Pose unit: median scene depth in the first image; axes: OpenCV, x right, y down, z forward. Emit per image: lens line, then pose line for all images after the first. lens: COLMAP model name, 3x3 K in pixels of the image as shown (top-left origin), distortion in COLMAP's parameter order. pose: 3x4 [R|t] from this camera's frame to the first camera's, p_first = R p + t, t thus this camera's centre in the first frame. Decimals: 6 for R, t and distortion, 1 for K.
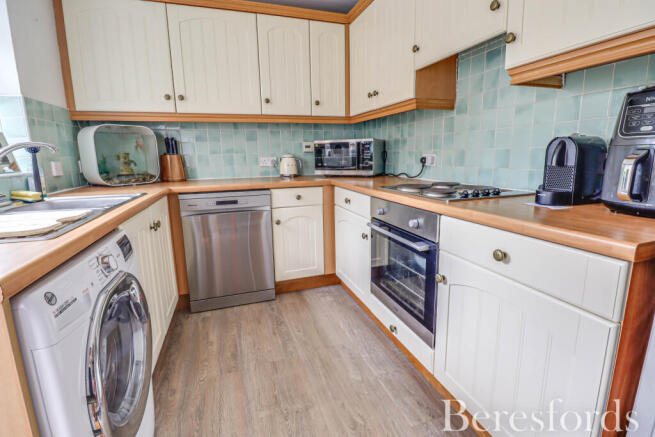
lens RADIAL K [[327.2, 0, 327.6], [0, 327.2, 215.3], [0, 0, 1]] dist [-0.010249, -0.003906]
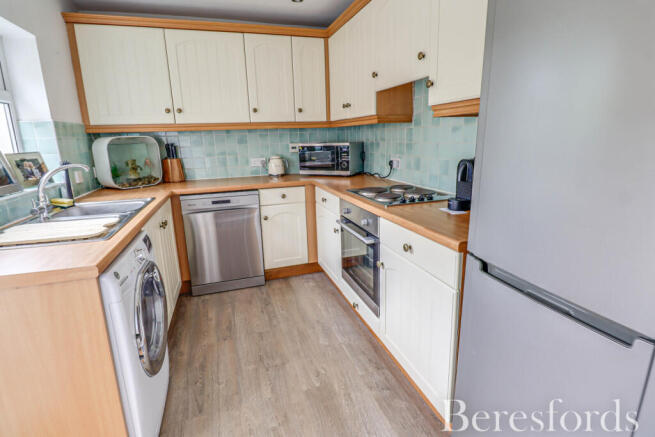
lens RADIAL K [[348.5, 0, 327.2], [0, 348.5, 217.7], [0, 0, 1]] dist [-0.006292, 0.002288]
pose [[0.999899, -0.007084, -0.012342, 0.096726], [0.007630, 0.998965, 0.044844, -0.041279], [0.012011, -0.044933, 0.998918, -0.270907]]
